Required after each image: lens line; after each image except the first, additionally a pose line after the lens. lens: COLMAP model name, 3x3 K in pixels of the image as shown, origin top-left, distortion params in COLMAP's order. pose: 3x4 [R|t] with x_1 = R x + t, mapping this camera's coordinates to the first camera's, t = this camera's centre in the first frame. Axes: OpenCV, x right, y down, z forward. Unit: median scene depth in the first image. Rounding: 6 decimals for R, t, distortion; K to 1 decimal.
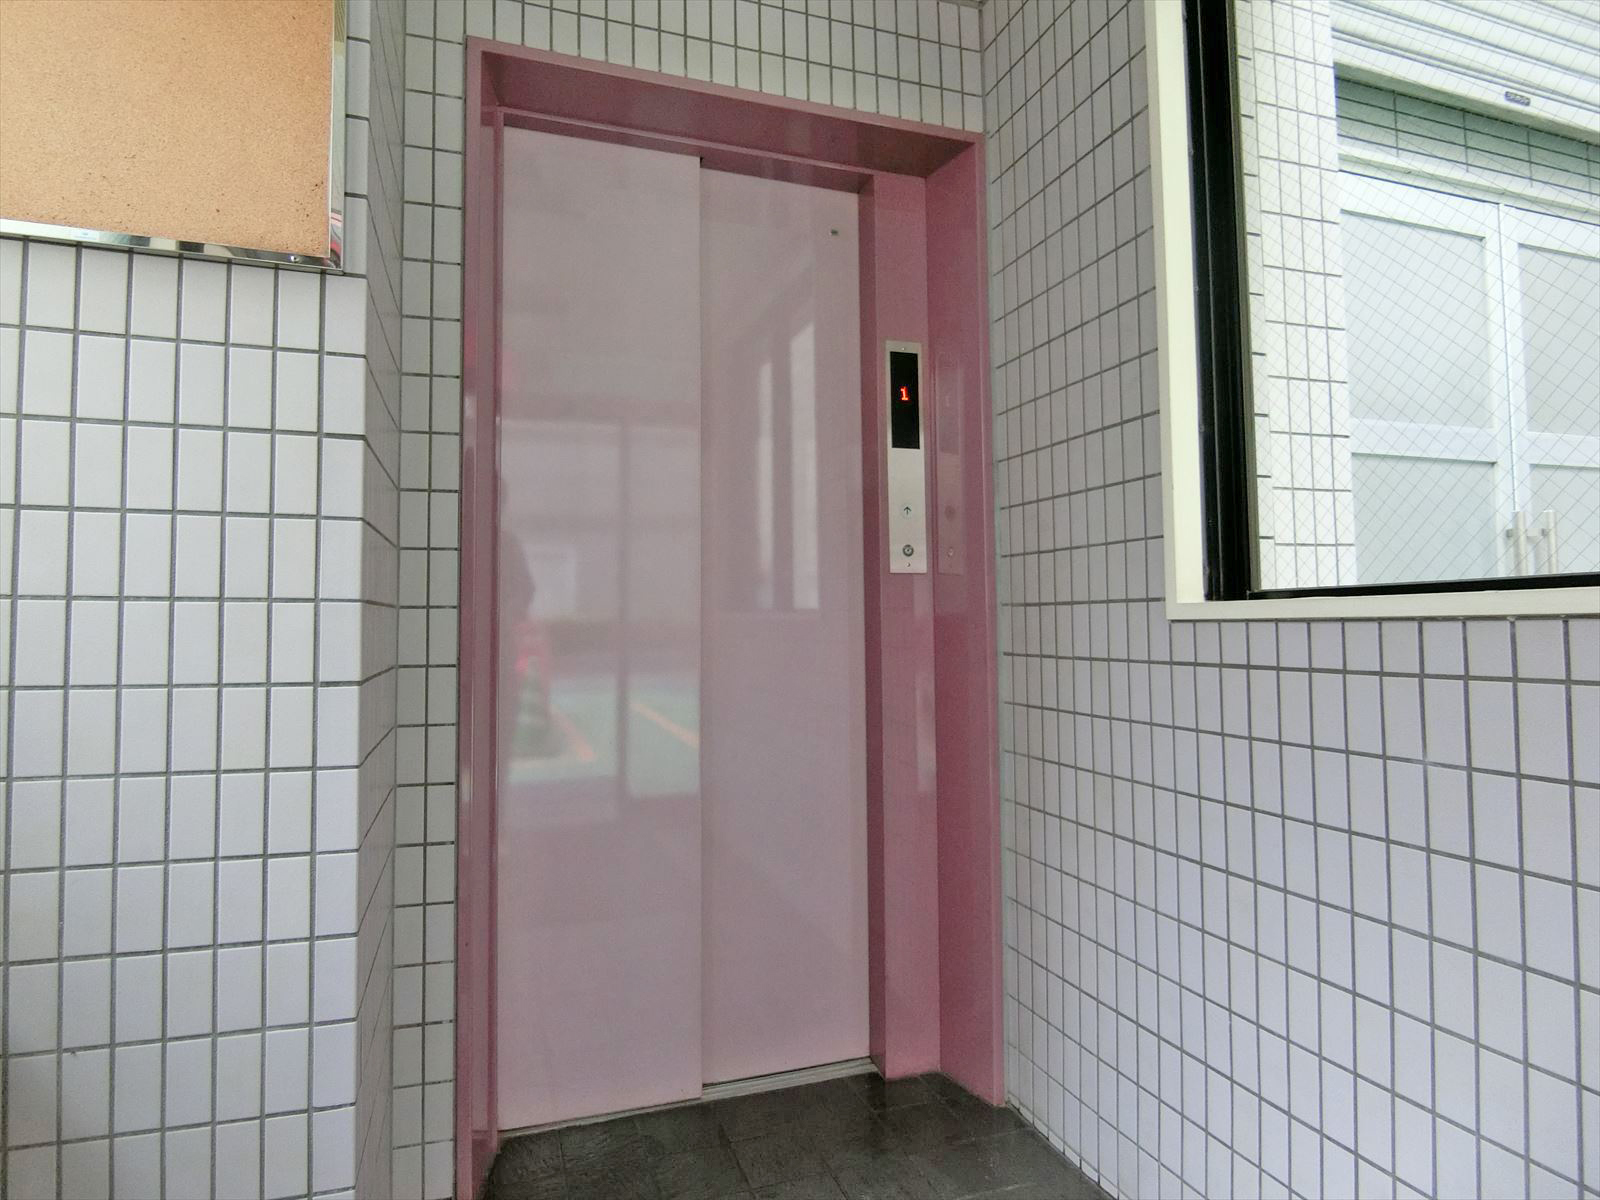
lens RADIAL K [[897.8, 0, 787.3], [0, 897.8, 599.4], [0, 0, 1]] dist [-0.015686, 0.009556]
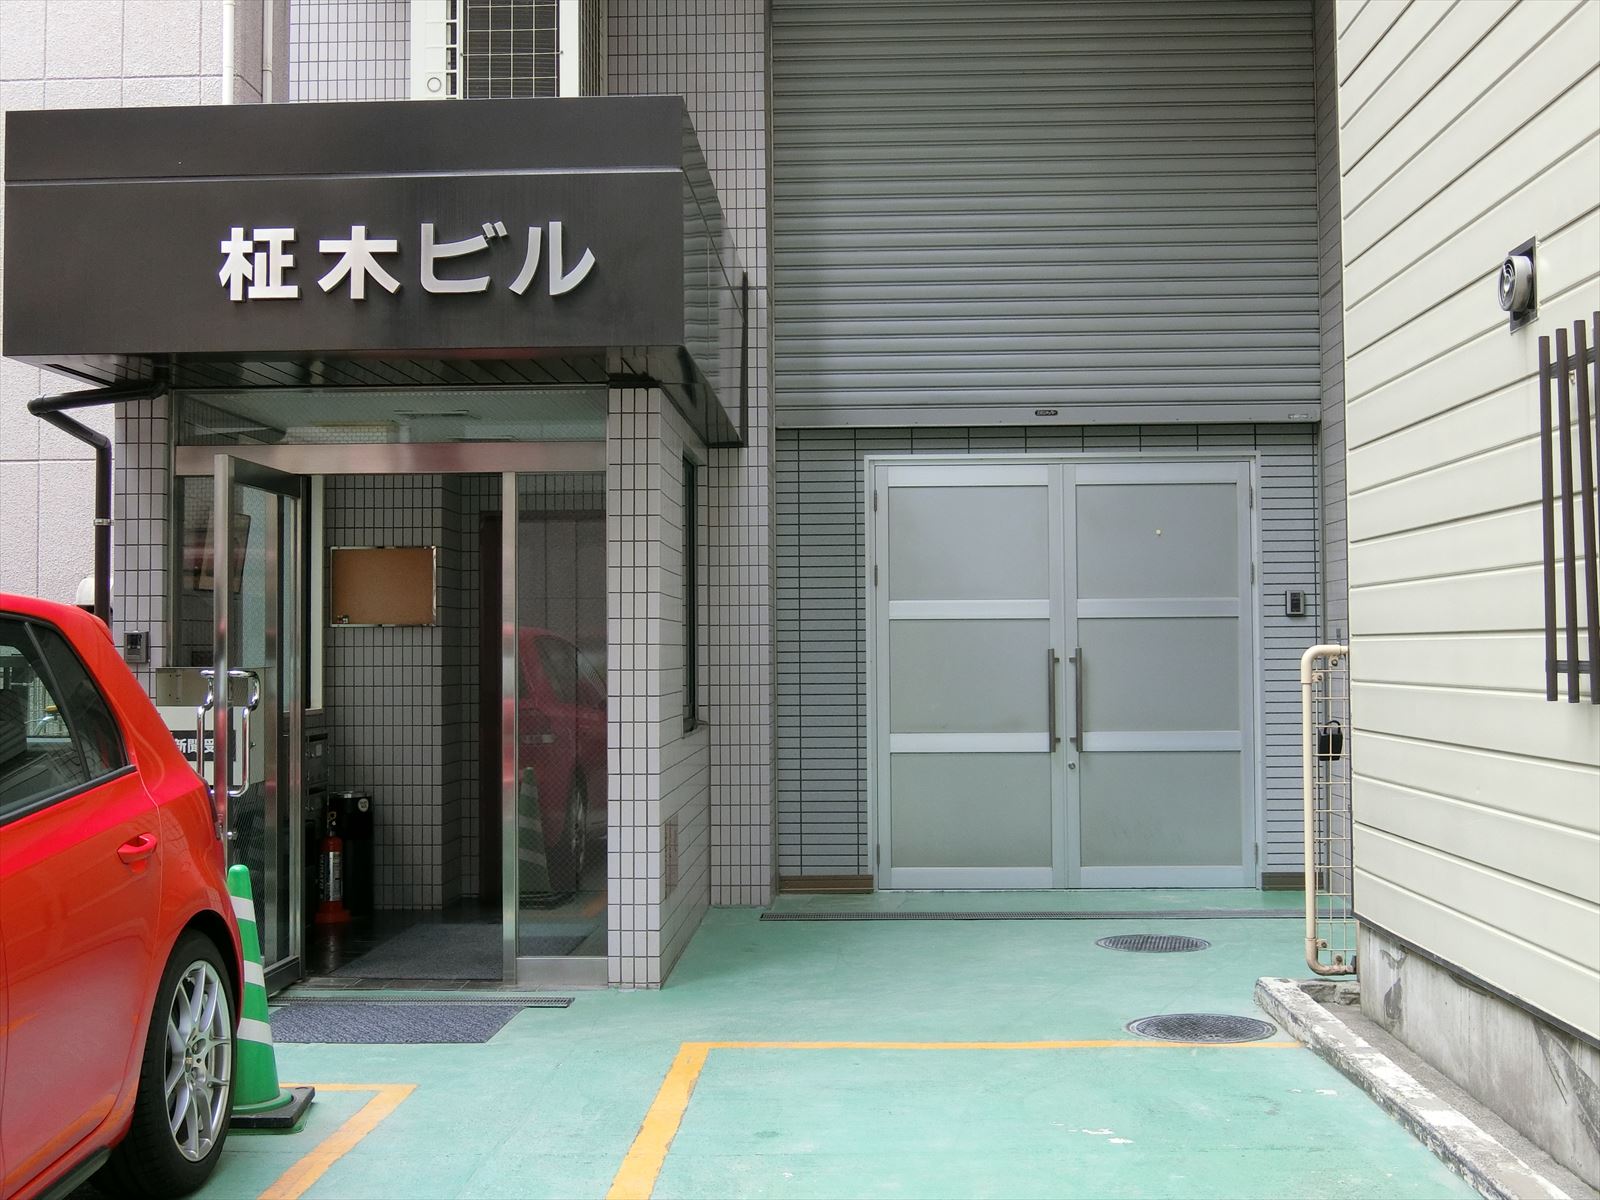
lens RADIAL K [[1930.6, 0, 800.0], [0, 1930.6, 608.1], [0, 0, 1]] dist [-0.050166, 0.000000]
pose [[0.932589, -0.010680, -0.360782, 4.496621], [0.014353, 0.999869, 0.007502, -0.515463], [0.360654, -0.012175, 0.932620, -7.031788]]
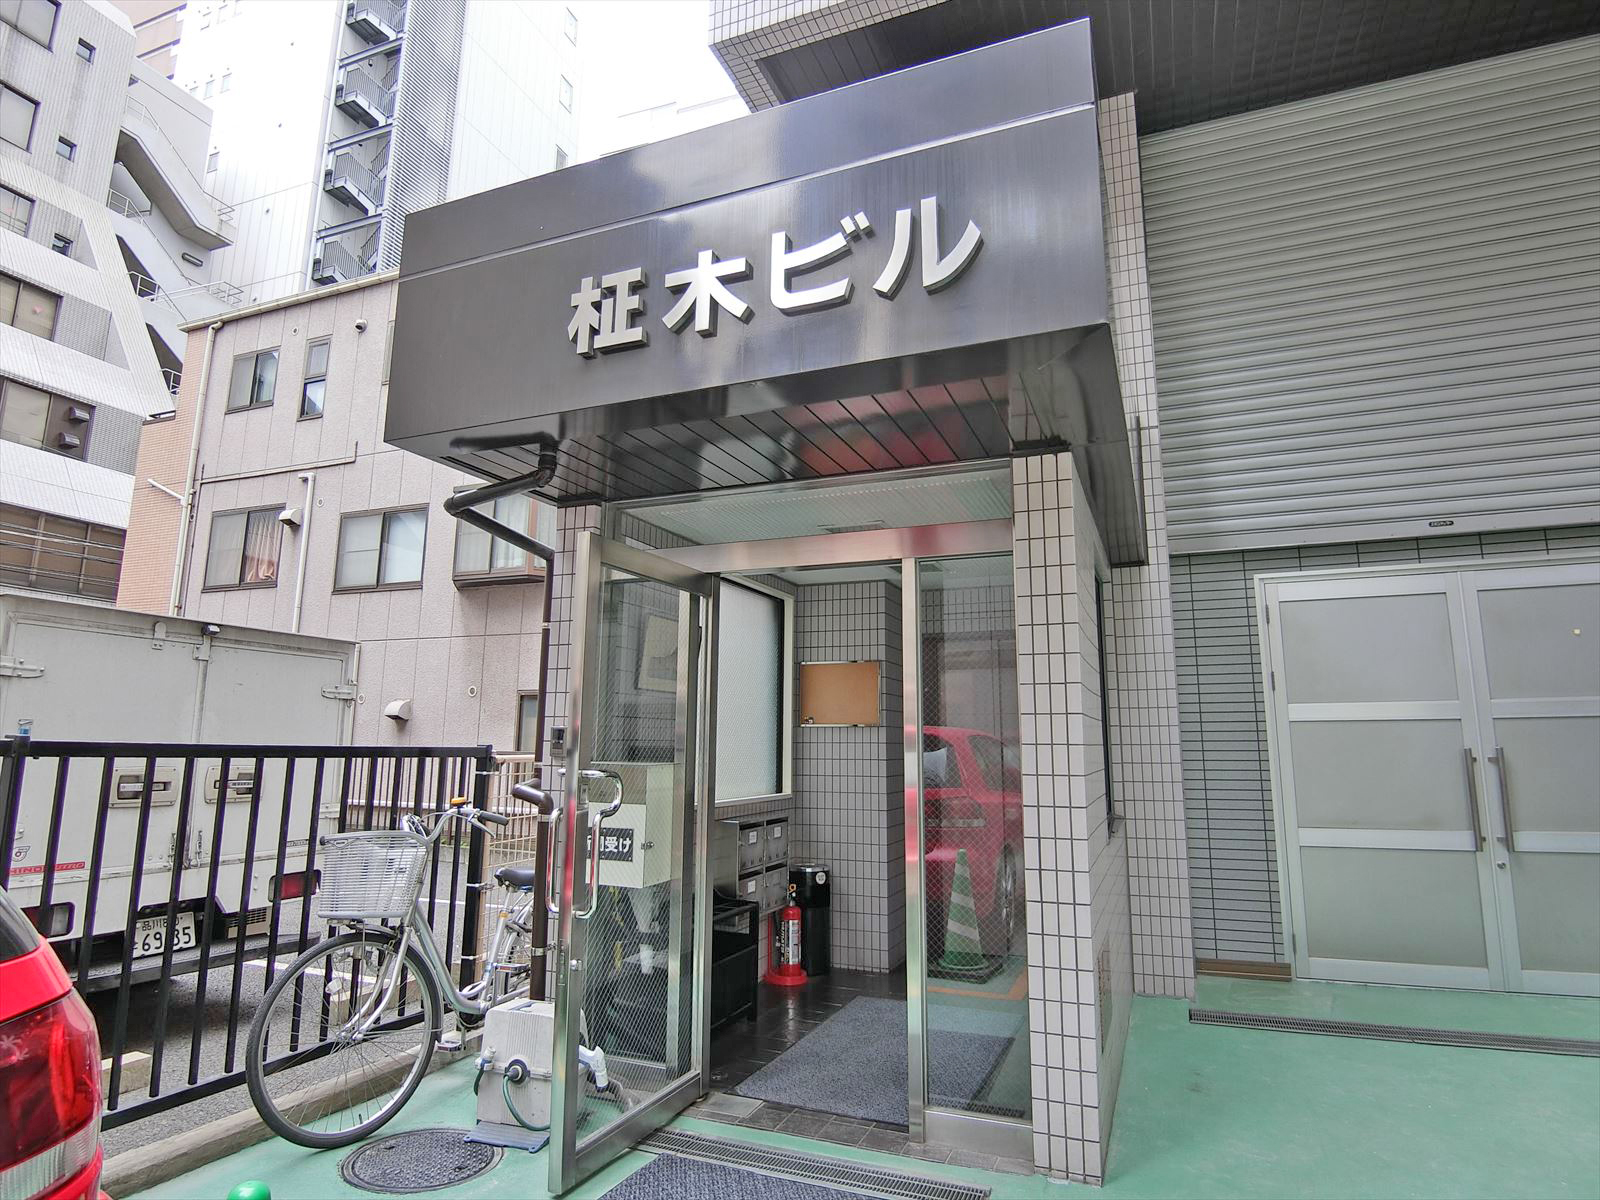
lens RADIAL K [[897.8, 0, 815.2], [0, 897.8, 591.8], [0, 0, 1]] dist [-0.015686, 0.009556]
pose [[0.759933, -0.105719, -0.641346, 2.626023], [0.016111, 0.989445, -0.144009, -0.410795], [0.649801, 0.099104, 0.753616, -3.226060]]
